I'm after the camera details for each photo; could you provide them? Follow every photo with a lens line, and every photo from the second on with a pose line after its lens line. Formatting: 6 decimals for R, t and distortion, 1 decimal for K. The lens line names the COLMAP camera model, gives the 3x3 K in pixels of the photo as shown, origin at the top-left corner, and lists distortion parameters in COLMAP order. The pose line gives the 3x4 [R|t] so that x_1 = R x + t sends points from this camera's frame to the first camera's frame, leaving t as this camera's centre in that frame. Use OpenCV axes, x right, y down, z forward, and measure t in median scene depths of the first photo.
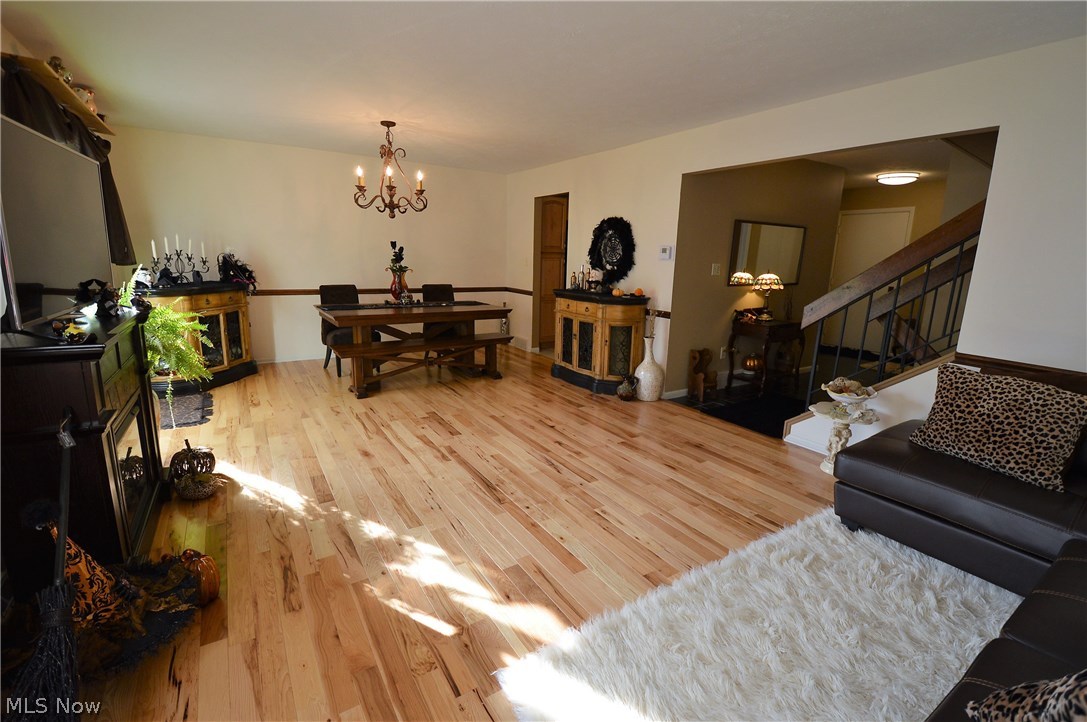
lens RADIAL K [[480.3, 0, 545.6], [0, 480.3, 357.3], [0, 0, 1]] dist [0.024401, -0.026746]
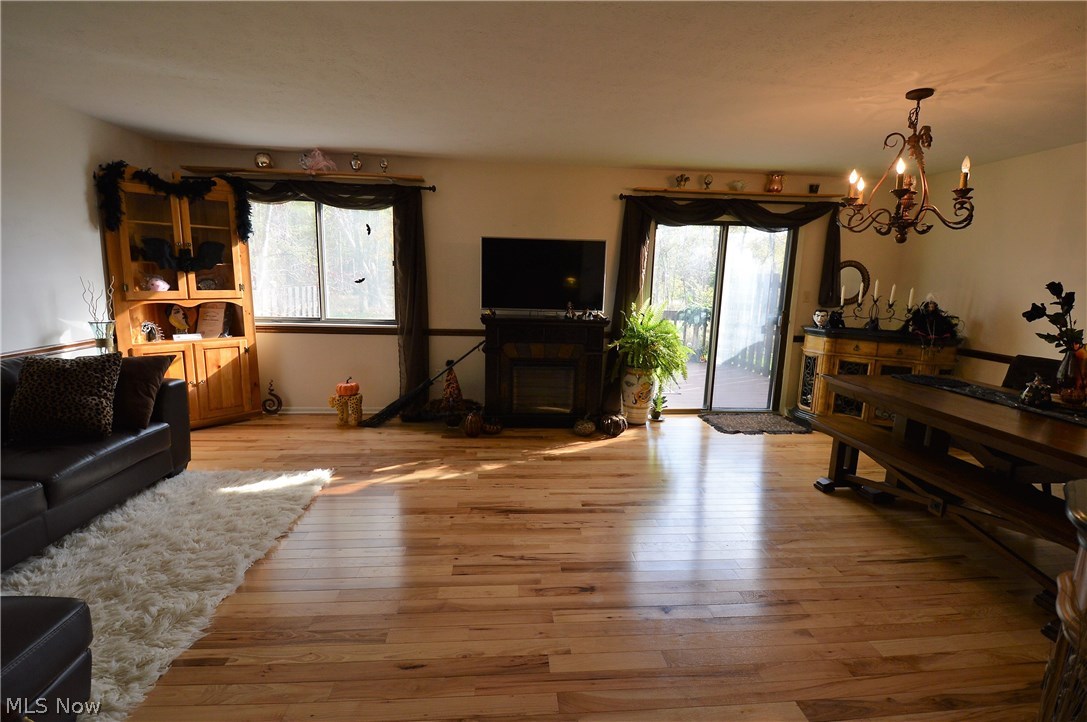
lens RADIAL K [[480.3, 0, 545.6], [0, 480.3, 357.3], [0, 0, 1]] dist [0.024401, -0.026746]
pose [[-0.468538, 0.105914, -0.877071, 0.601094], [-0.223062, 0.946437, 0.233452, -0.250791], [0.854819, 0.305022, -0.419817, 1.196079]]
